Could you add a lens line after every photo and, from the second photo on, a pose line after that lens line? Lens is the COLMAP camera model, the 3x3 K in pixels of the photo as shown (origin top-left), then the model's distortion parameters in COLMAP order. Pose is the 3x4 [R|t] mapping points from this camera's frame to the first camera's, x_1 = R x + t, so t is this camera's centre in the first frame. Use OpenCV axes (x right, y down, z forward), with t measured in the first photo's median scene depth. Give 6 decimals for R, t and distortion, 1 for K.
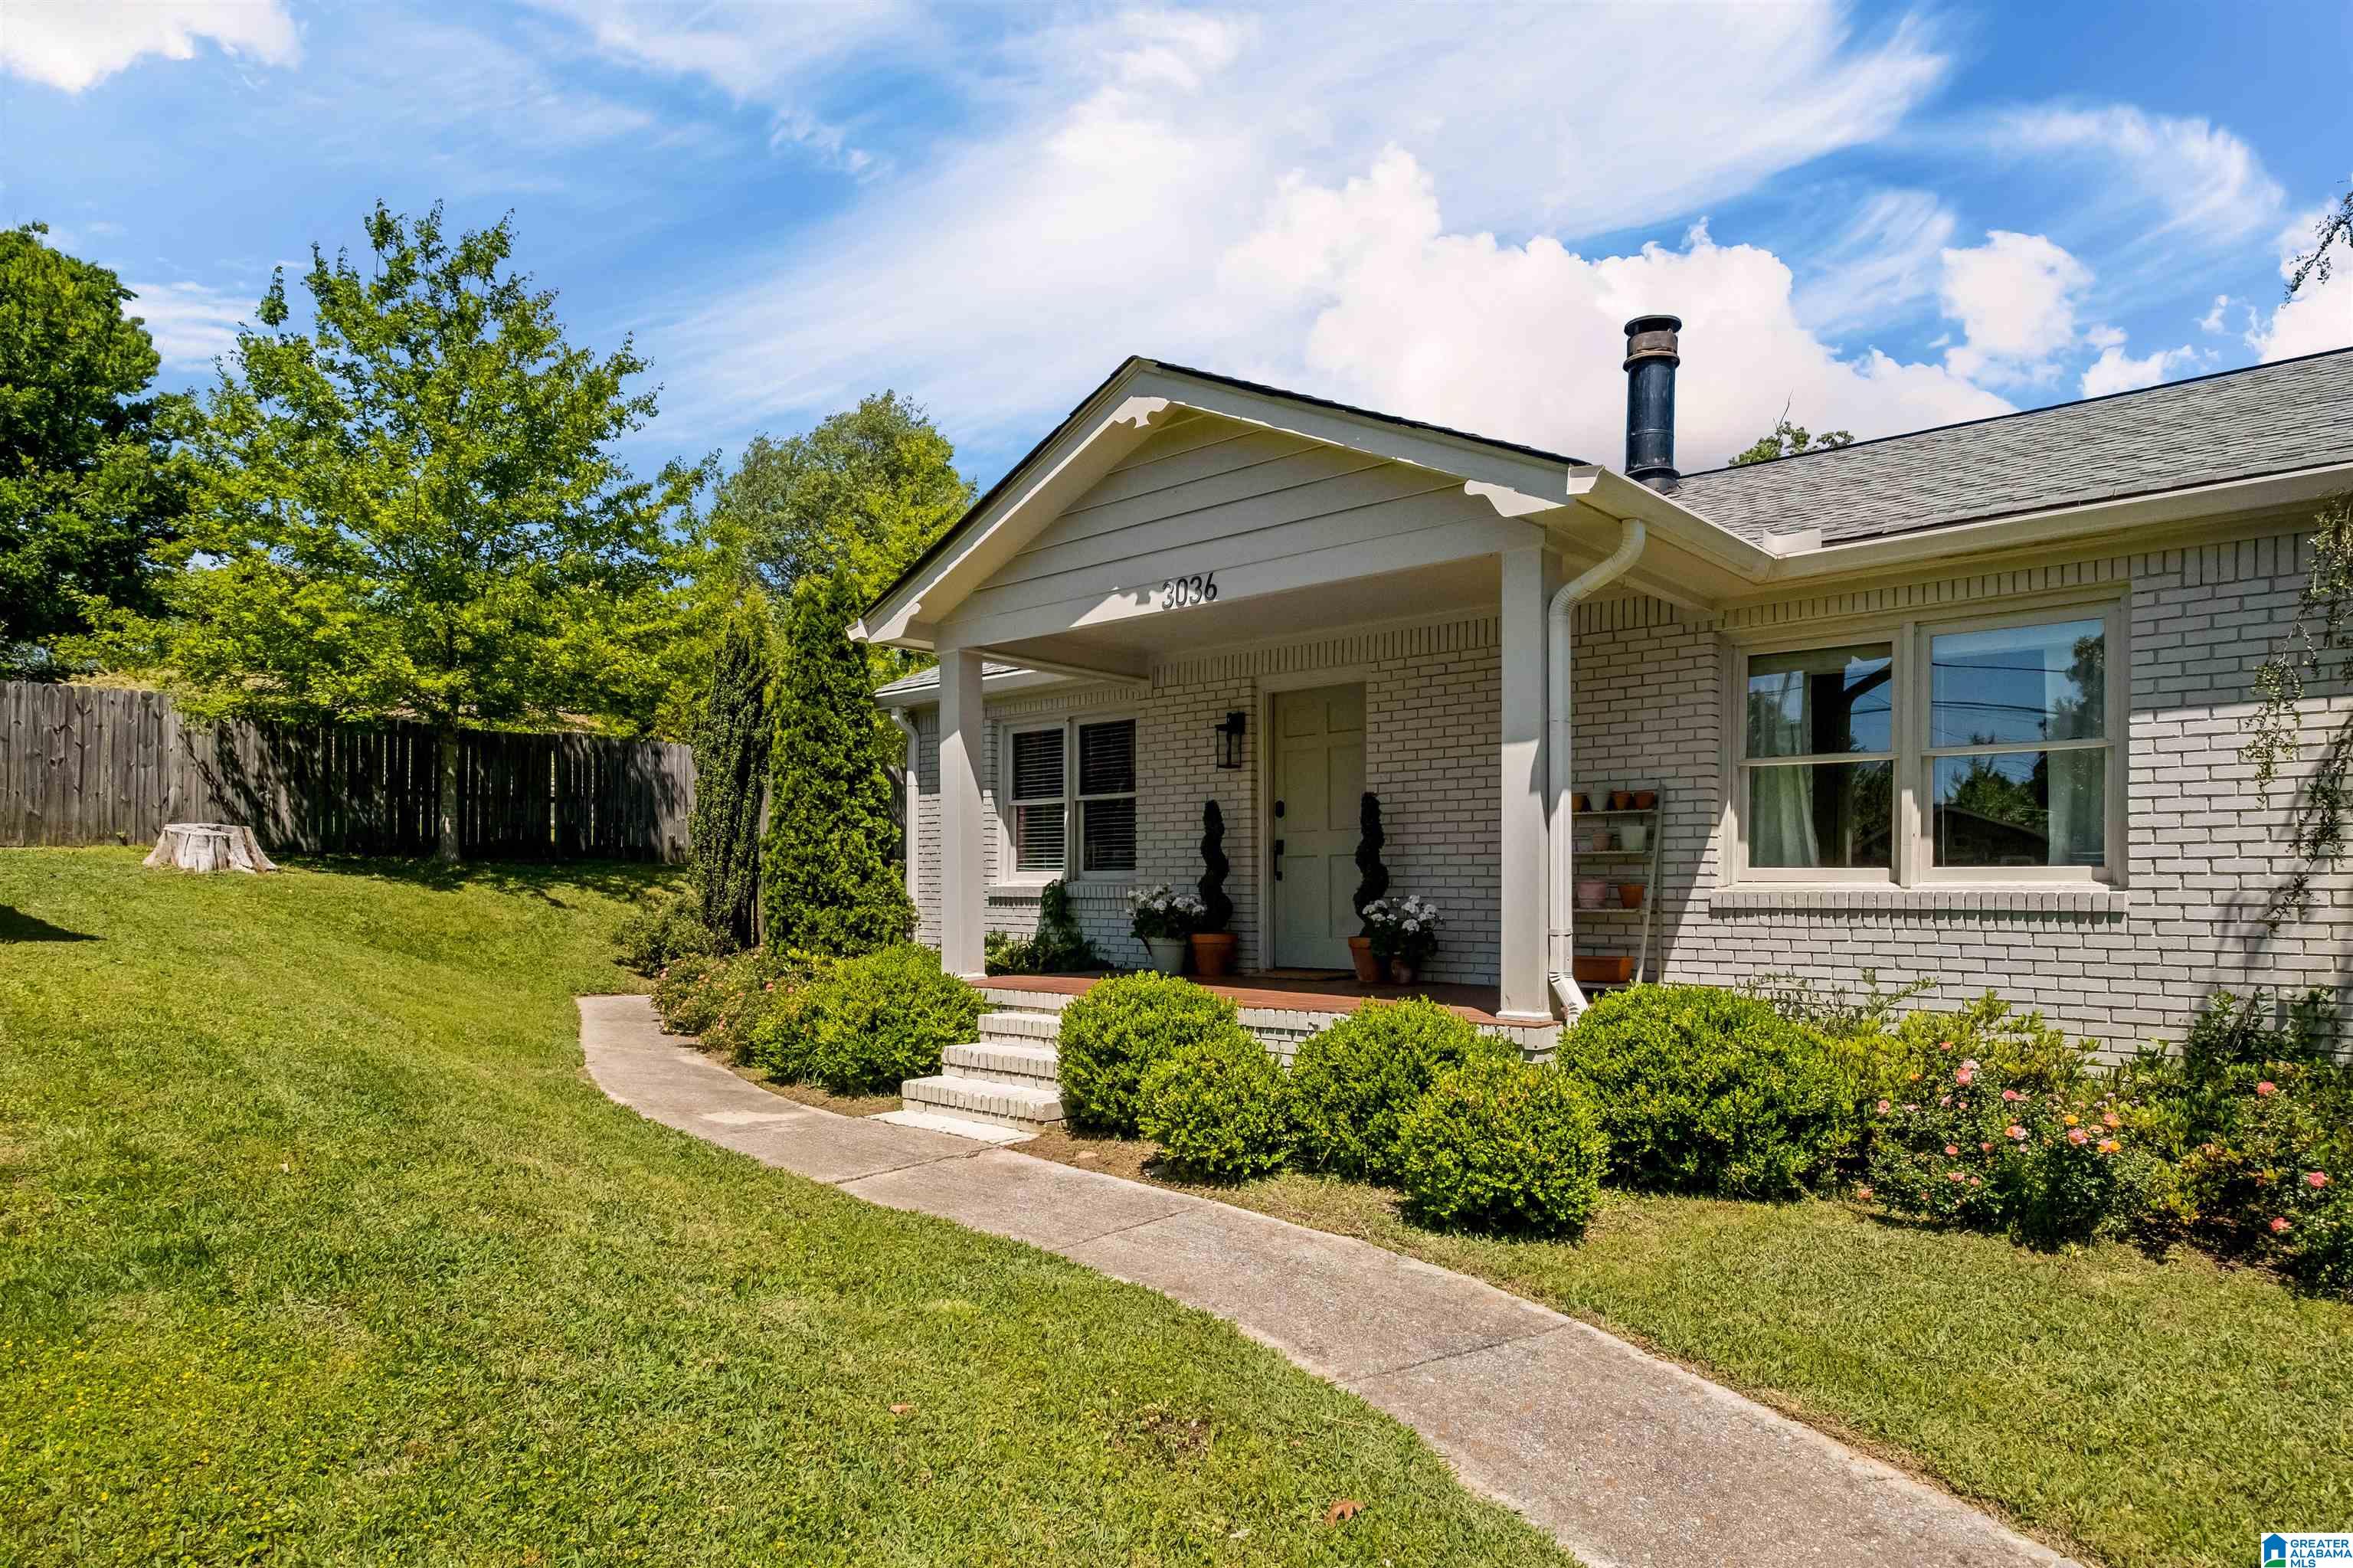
lens RADIAL K [[1355.8, 0, 1174.7], [0, 1355.8, 852.9], [0, 0, 1]] dist [-0.002517, -0.000056]
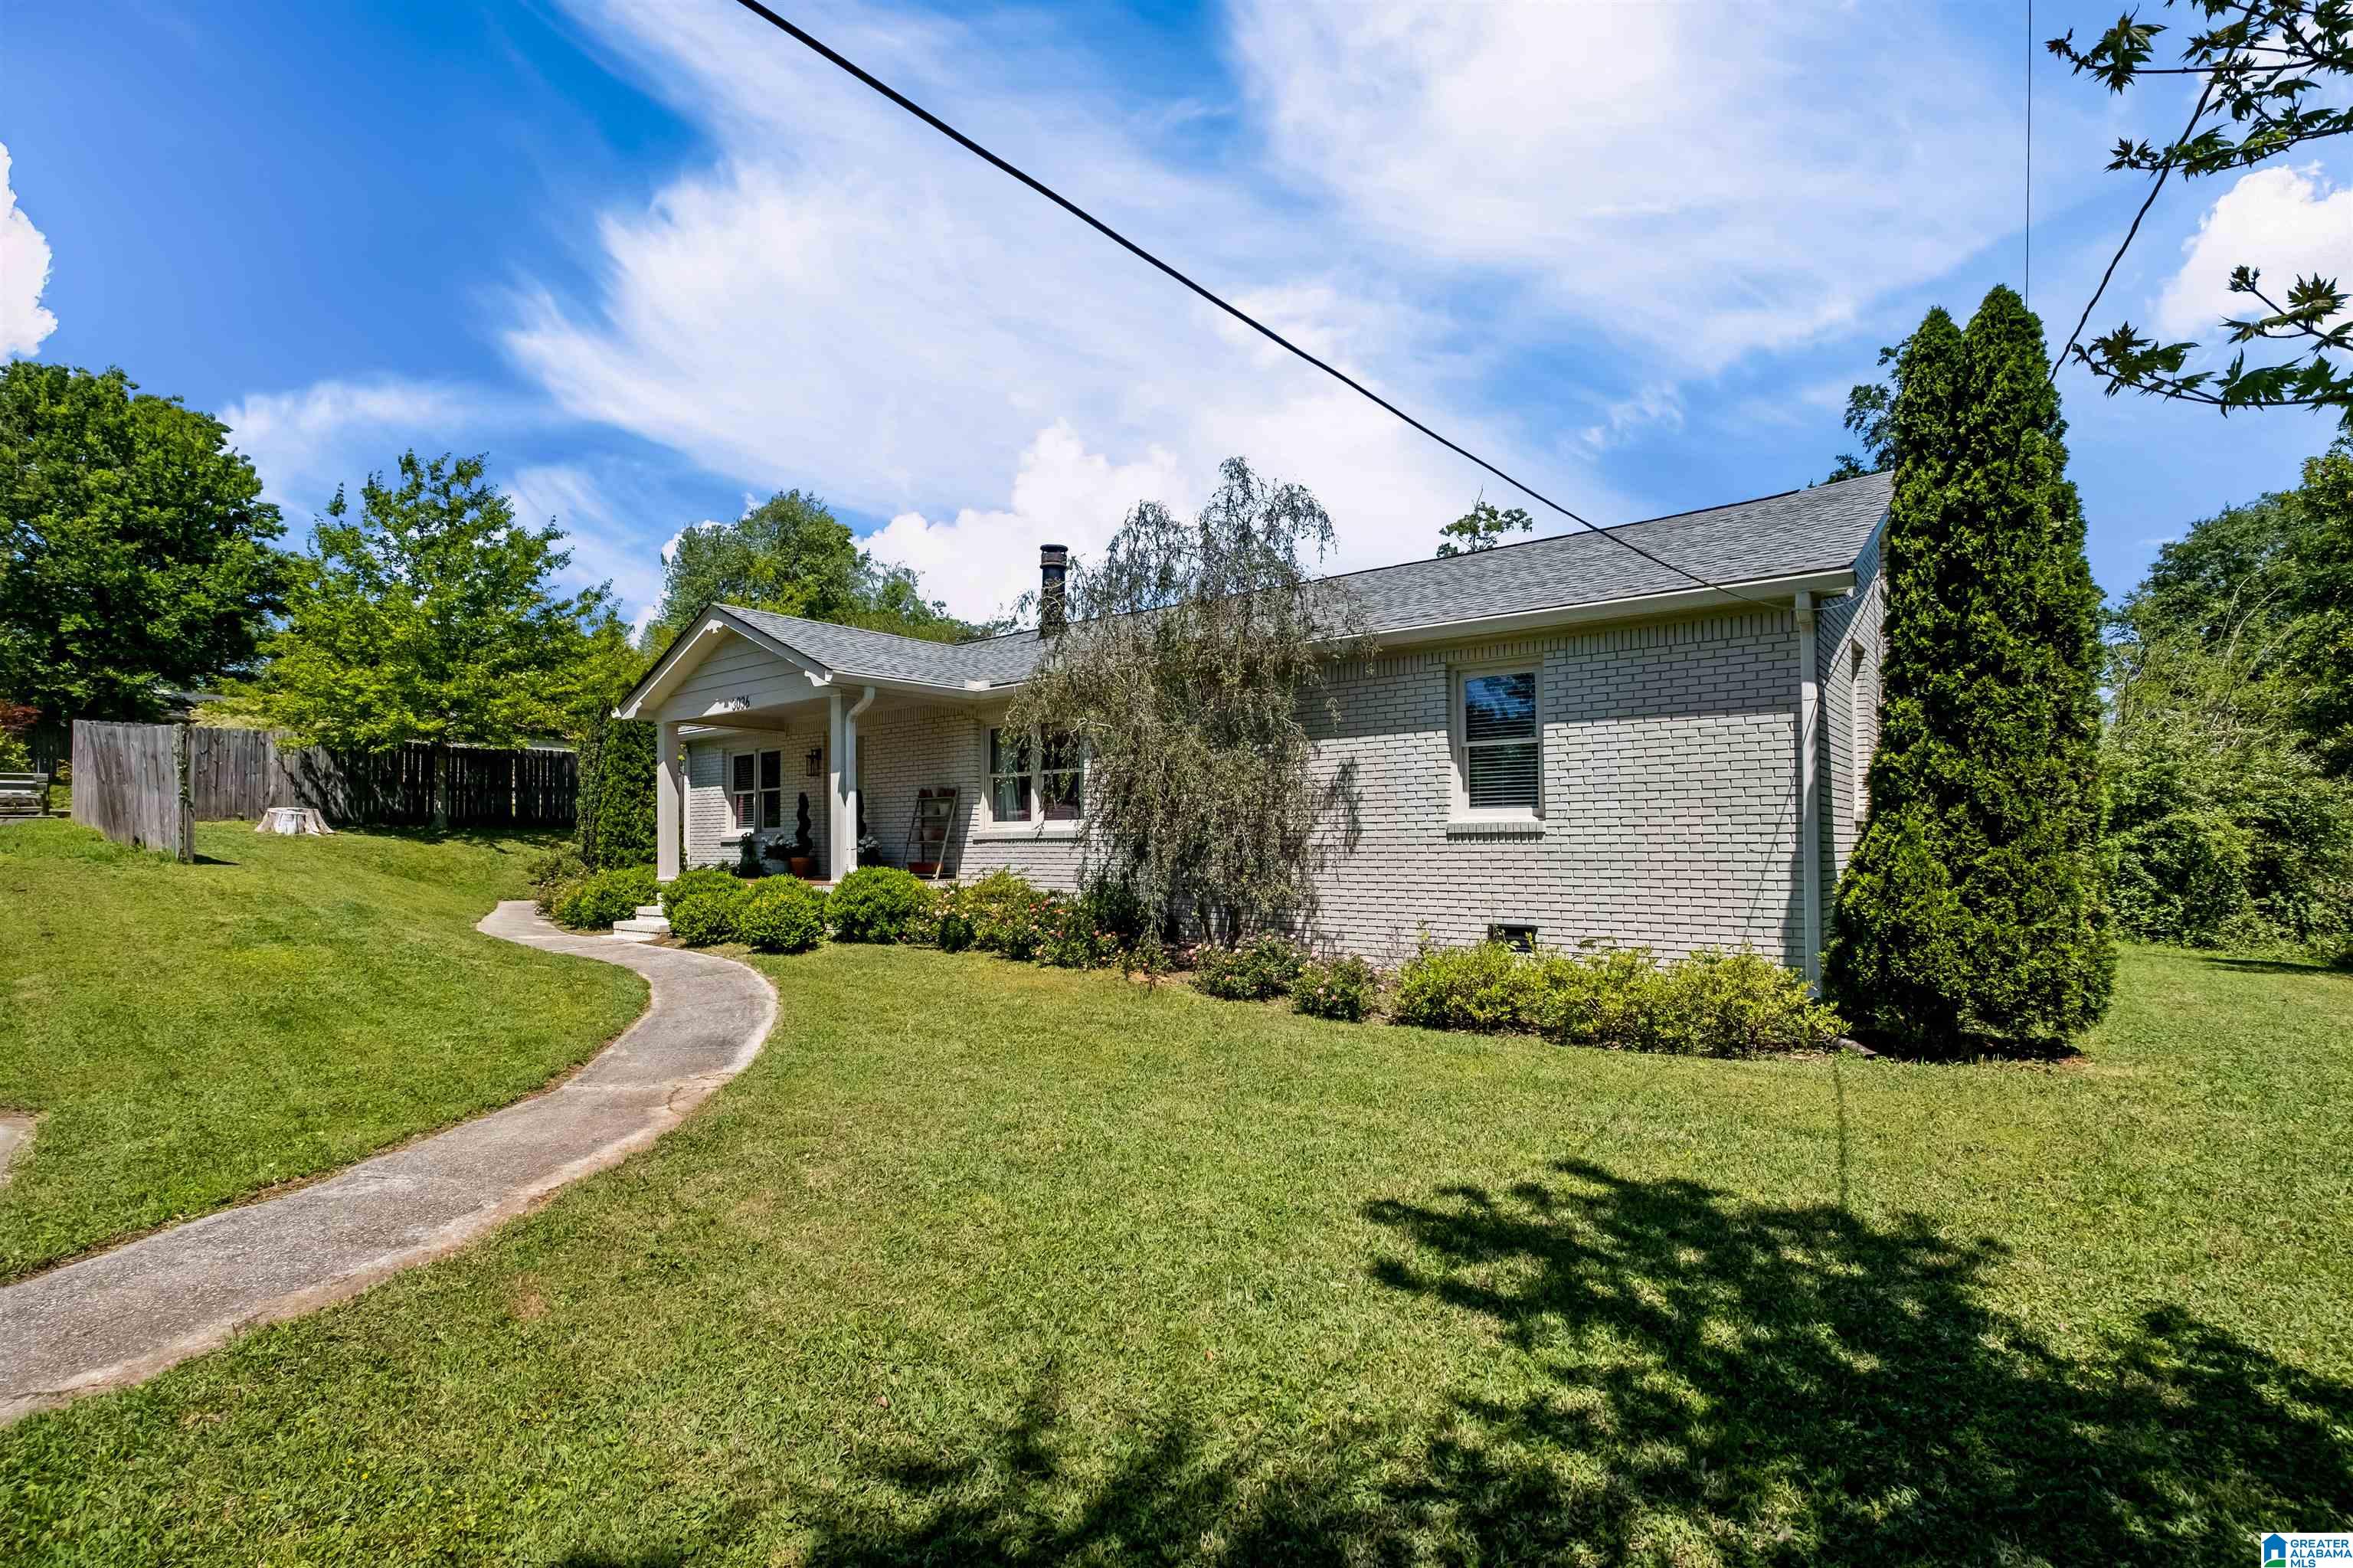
lens RADIAL K [[1113.5, 0, 1176.5], [0, 1113.5, 784.0], [0, 0, 1]] dist [0.002396, 0.000060]
pose [[0.998820, -0.010211, 0.047472, 0.352127], [0.011581, 0.999522, -0.028676, 0.002575], [-0.047157, 0.029192, 0.998461, -0.485316]]
